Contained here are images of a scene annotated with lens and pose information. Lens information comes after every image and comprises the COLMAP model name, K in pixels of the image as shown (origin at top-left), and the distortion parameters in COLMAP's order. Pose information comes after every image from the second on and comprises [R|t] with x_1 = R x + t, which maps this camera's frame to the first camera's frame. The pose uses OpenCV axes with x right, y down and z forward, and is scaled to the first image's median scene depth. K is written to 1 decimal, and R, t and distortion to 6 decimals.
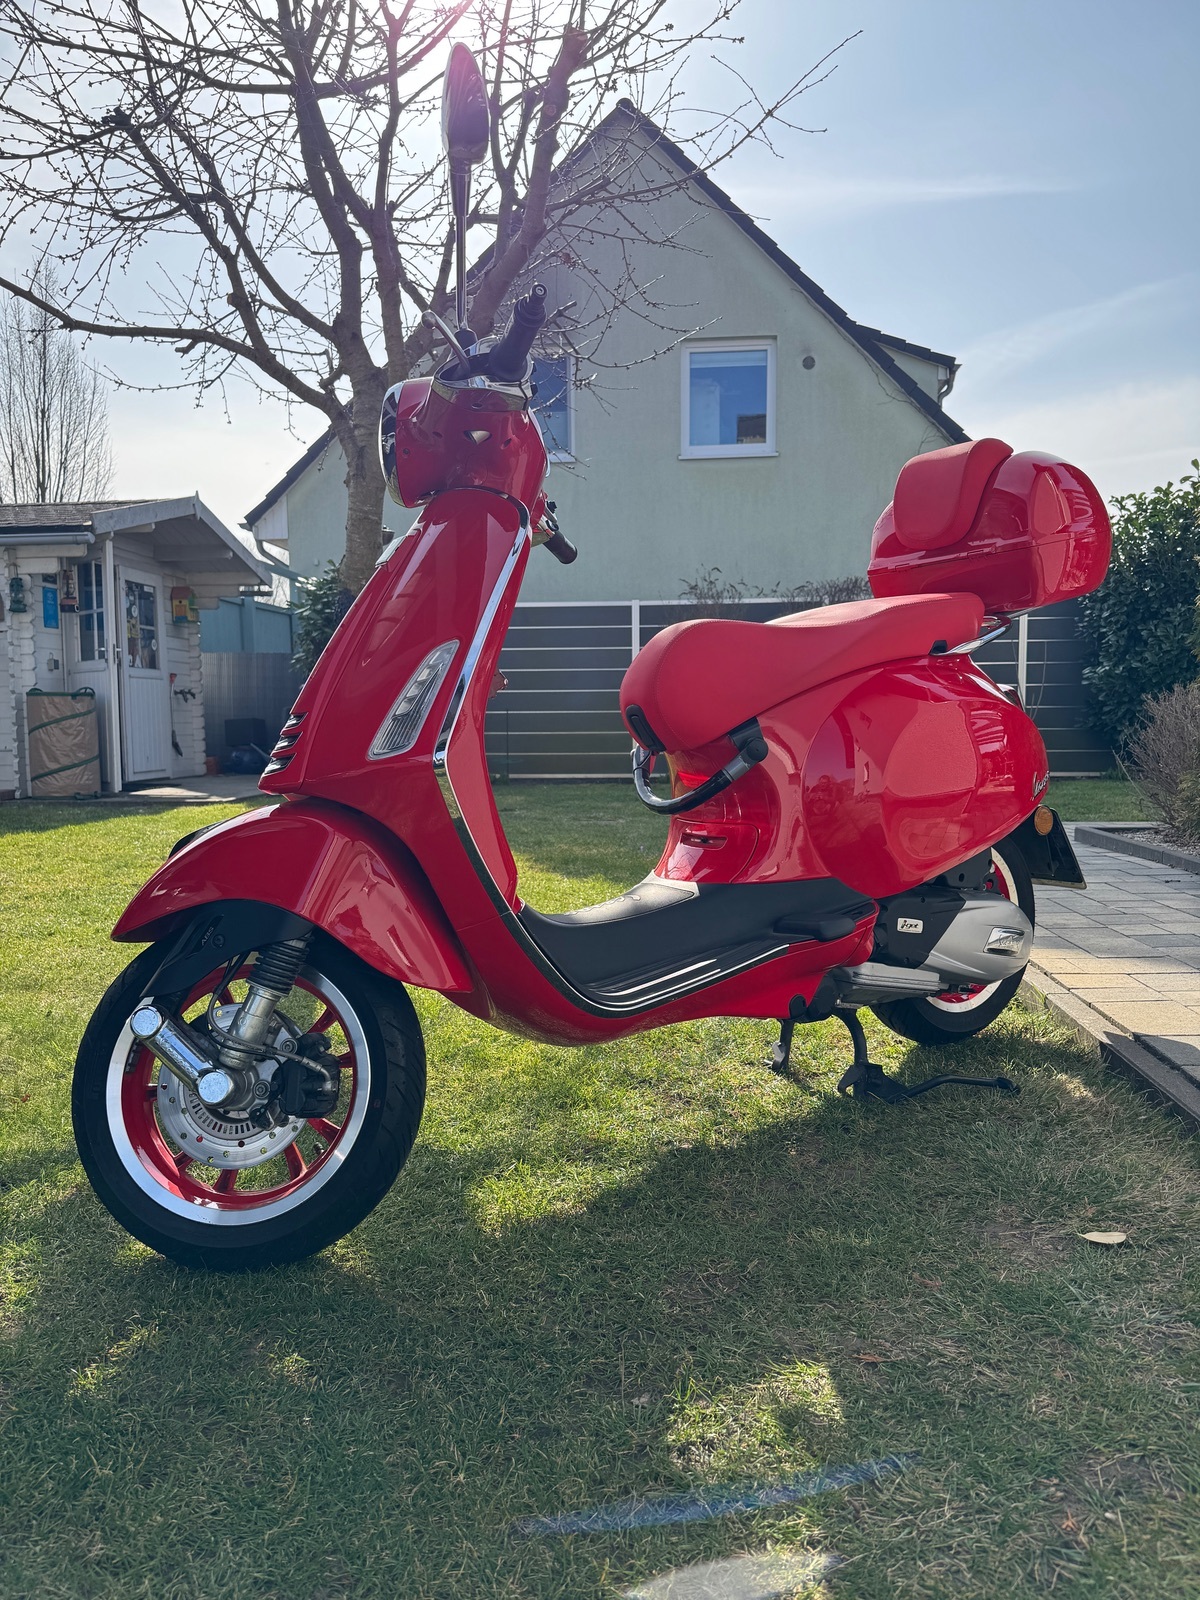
lens RADIAL K [[1177.0, 0, 626.3], [0, 1177.0, 801.2], [0, 0, 1]] dist [0.050851, -0.002104]
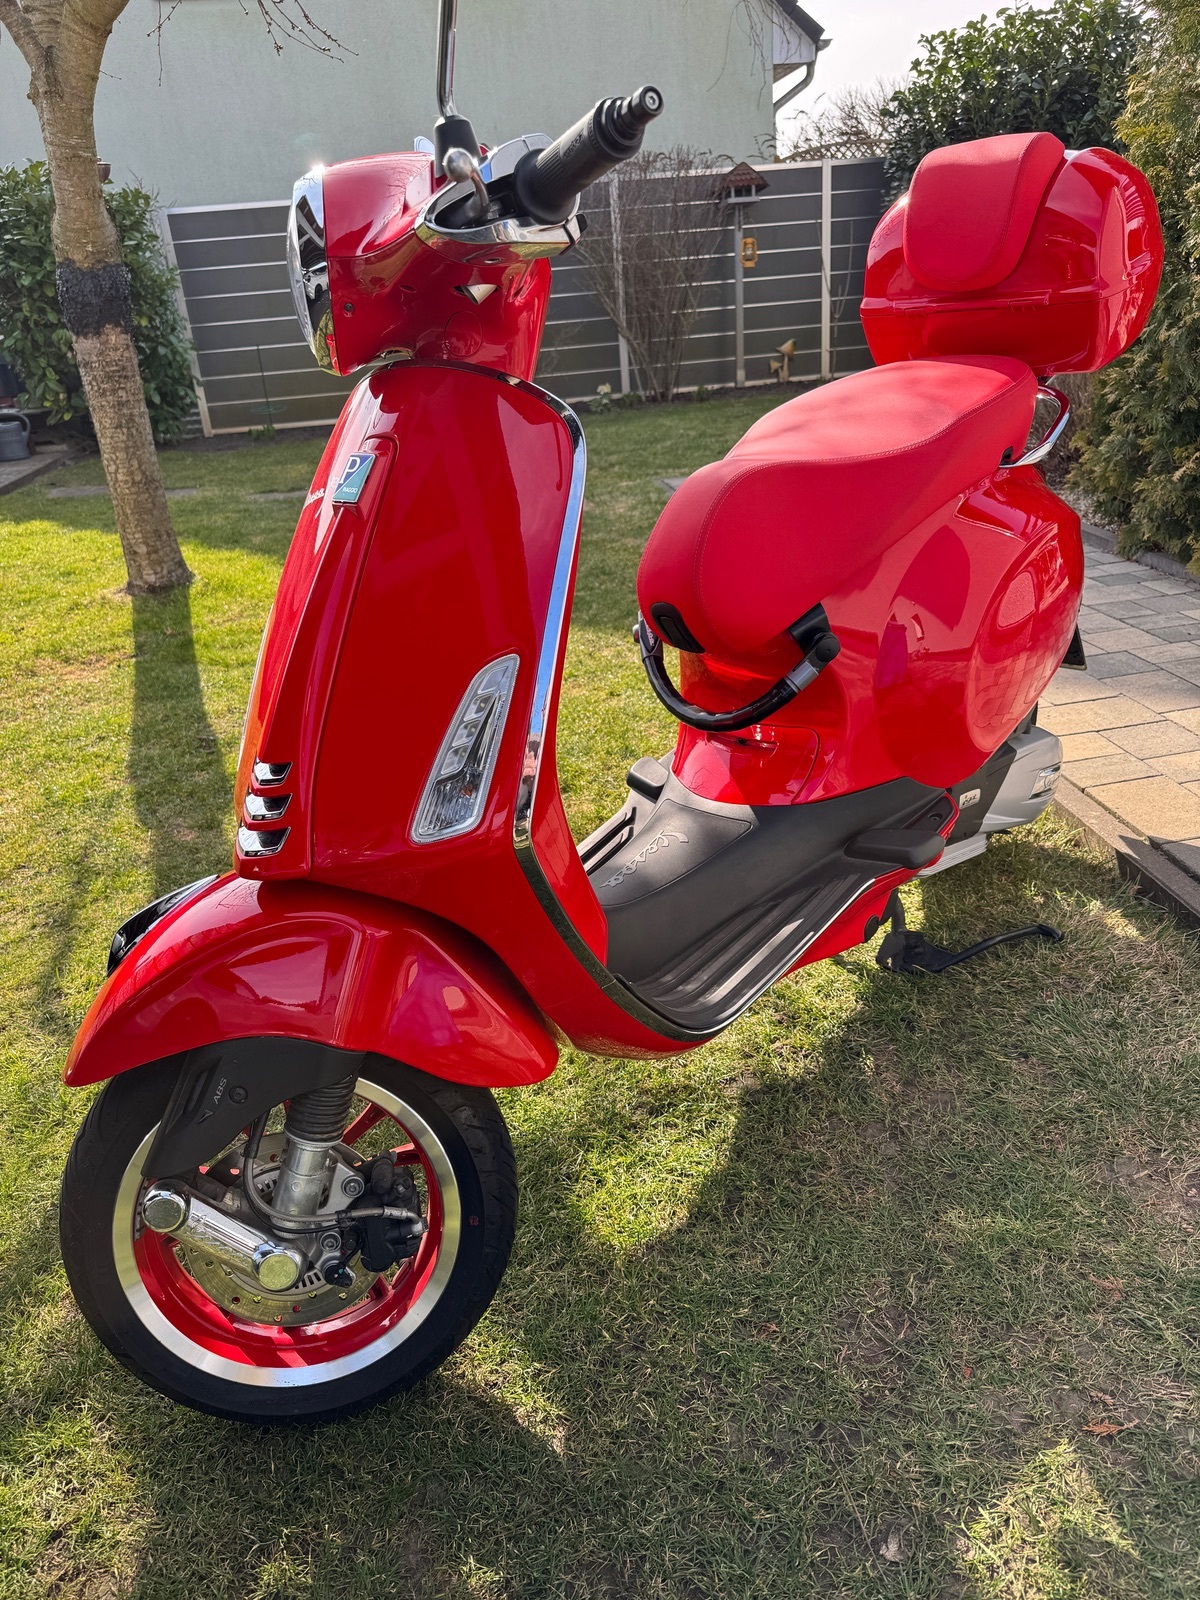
lens RADIAL K [[1147.2, 0, 600.0], [0, 1147.2, 800.0], [0, 0, 1]] dist [0.053777, -0.061382]
pose [[0.977076, -0.144561, 0.156284, -0.155525], [0.080589, 0.930627, 0.356985, -0.214203], [-0.197048, -0.336206, 0.920944, 0.262903]]
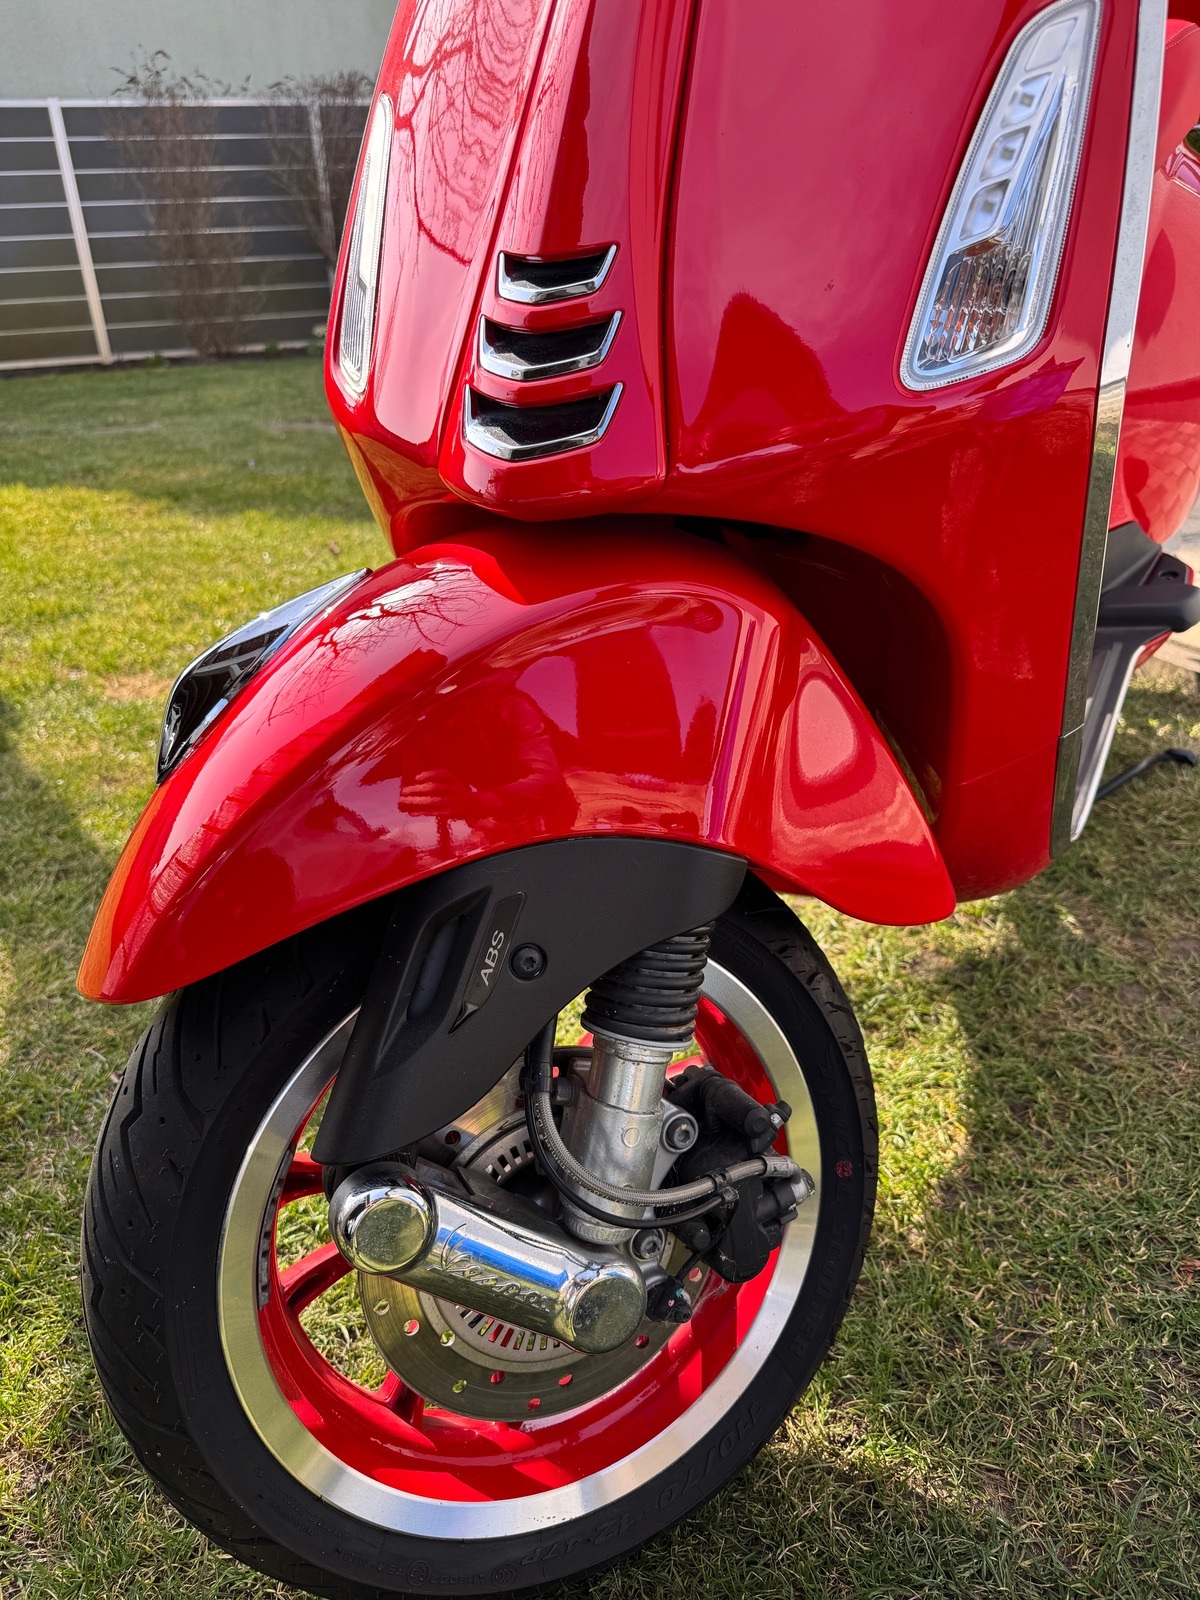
lens RADIAL K [[1147.2, 0, 600.0], [0, 1147.2, 800.0], [0, 0, 1]] dist [0.053777, -0.061382]
pose [[0.889285, -0.219809, 0.401069, -0.335516], [0.064201, 0.928247, 0.366382, -0.040493], [-0.452825, -0.300069, 0.839588, 0.523911]]
